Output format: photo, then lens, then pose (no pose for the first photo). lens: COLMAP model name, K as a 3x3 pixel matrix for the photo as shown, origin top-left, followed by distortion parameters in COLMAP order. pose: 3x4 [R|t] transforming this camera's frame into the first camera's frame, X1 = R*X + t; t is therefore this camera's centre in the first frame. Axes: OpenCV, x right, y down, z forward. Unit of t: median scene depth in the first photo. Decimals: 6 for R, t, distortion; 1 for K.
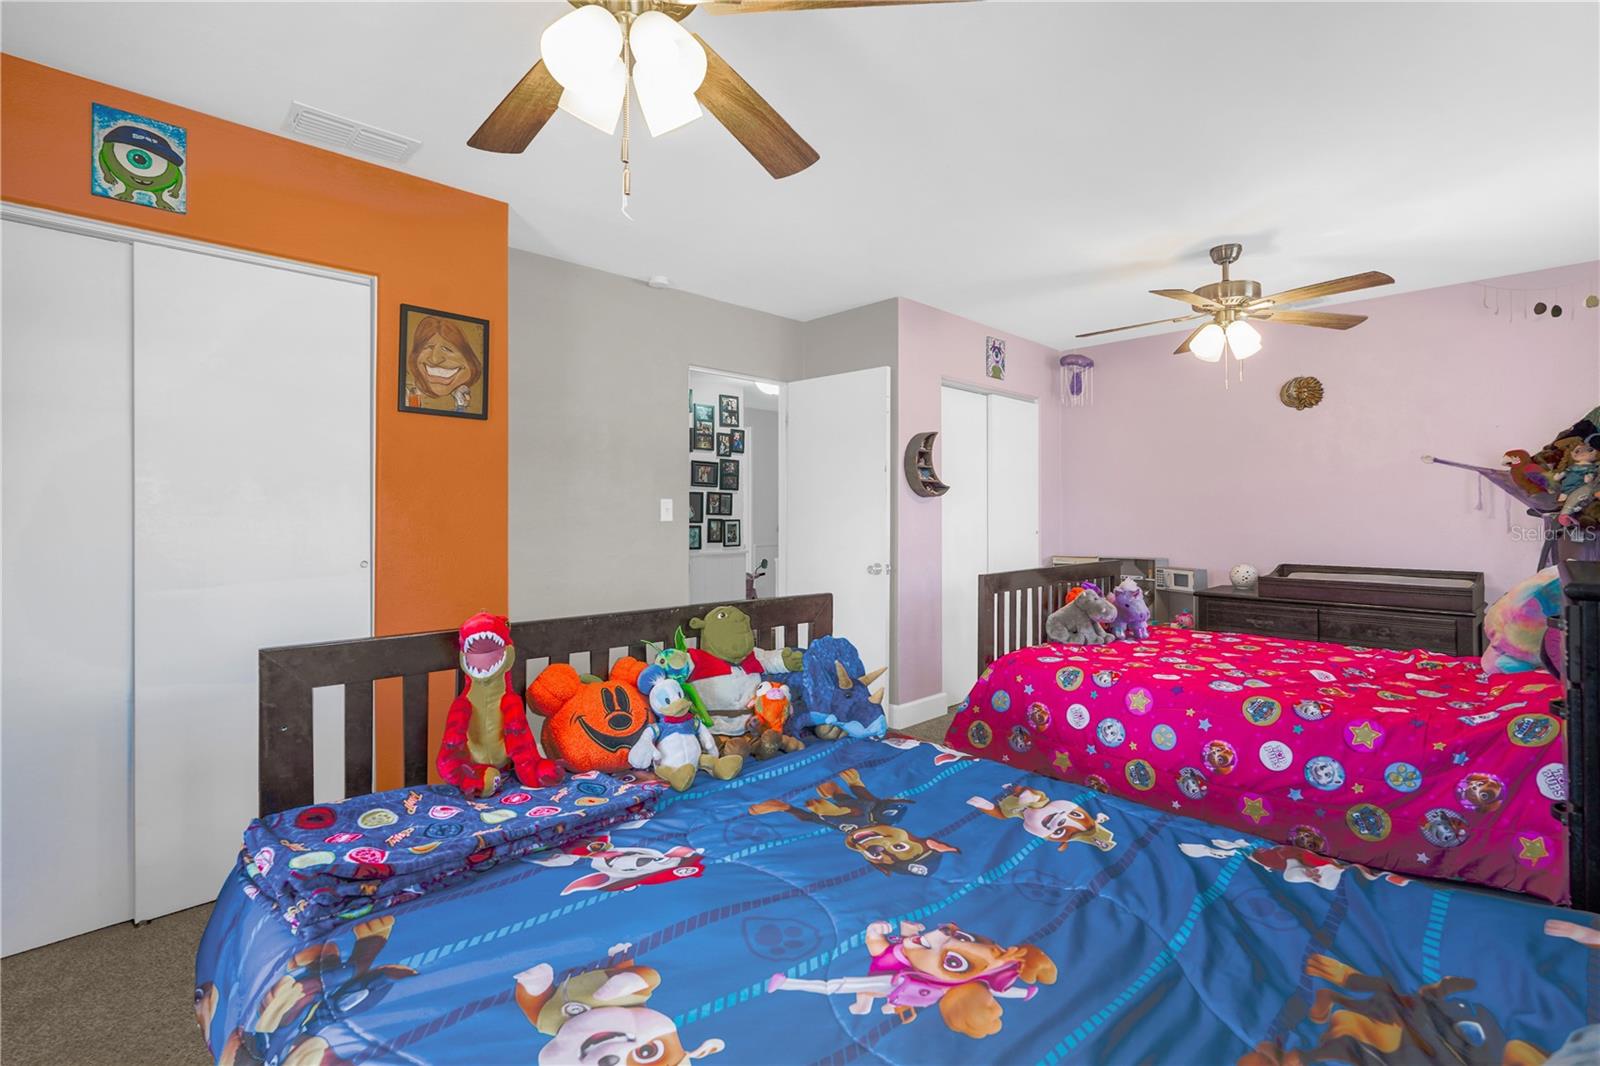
lens RADIAL K [[729.0, 0, 800.1], [0, 729.0, 524.3], [0, 0, 1]] dist [0.001542, 0.001866]
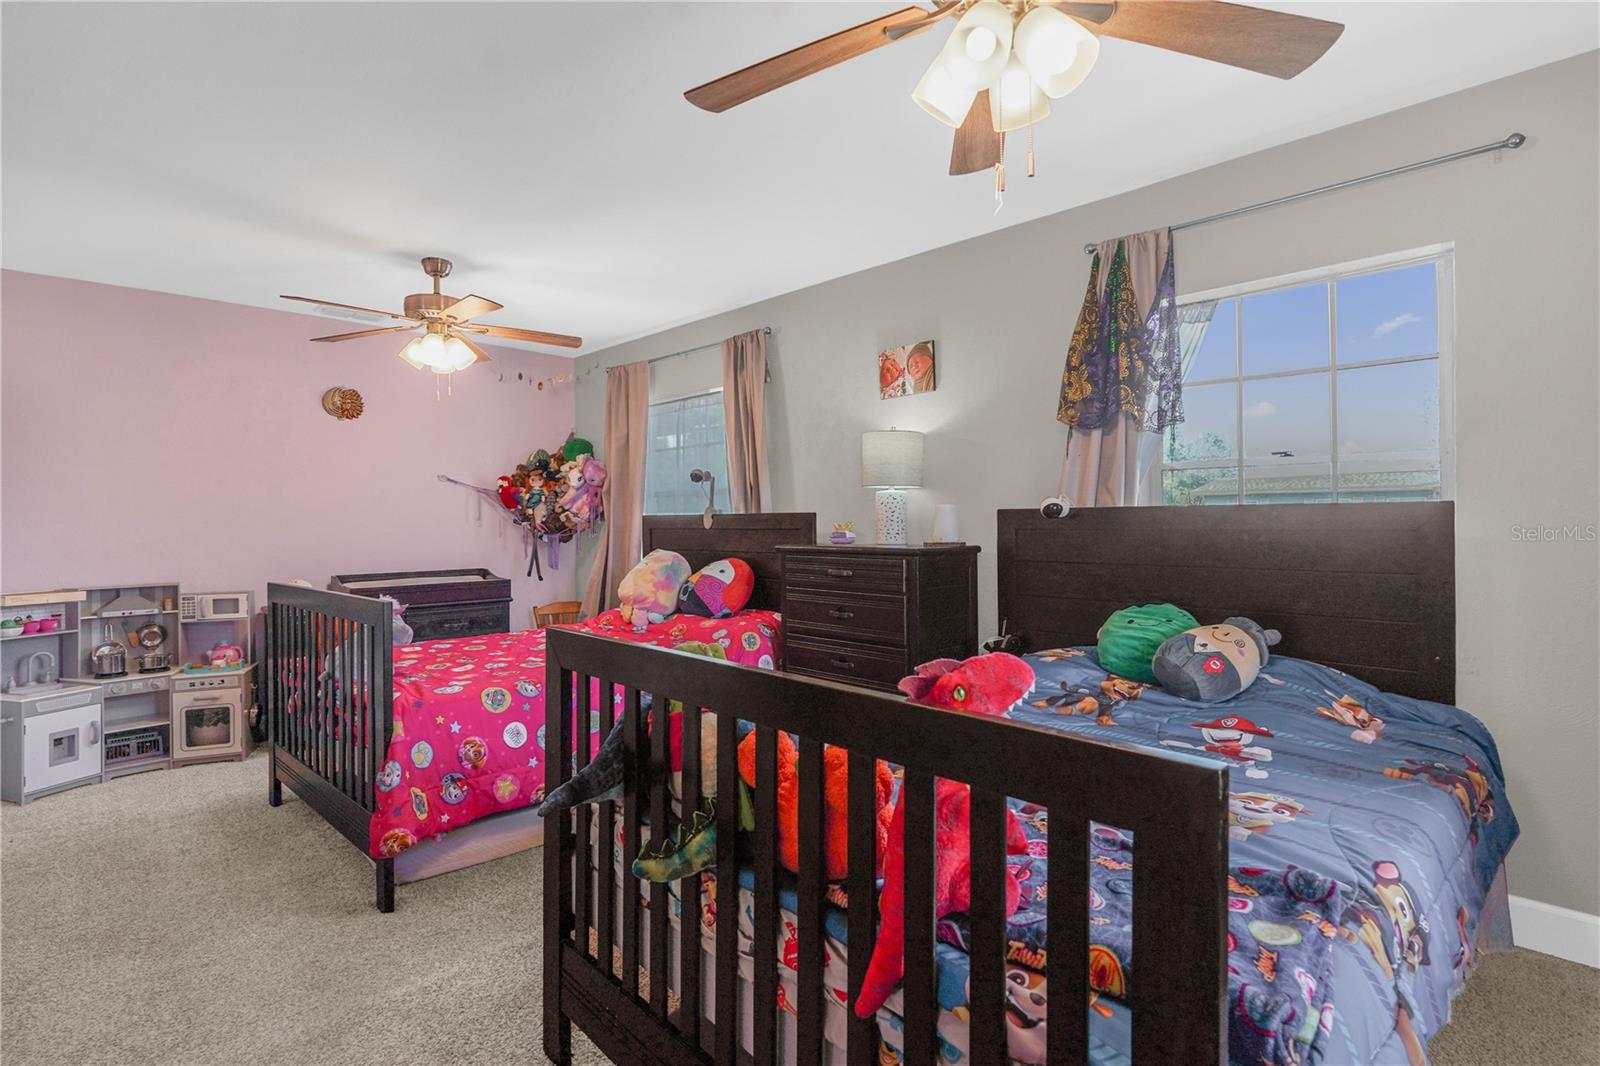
lens RADIAL K [[778.5, 0, 800.1], [0, 778.5, 526.0], [0, 0, 1]] dist [-0.000277, -0.000023]
pose [[-0.011603, -0.003829, 0.999925, -0.503701], [0.023083, 0.999725, 0.004097, -0.002436], [-0.999666, 0.023129, -0.011512, 0.507570]]
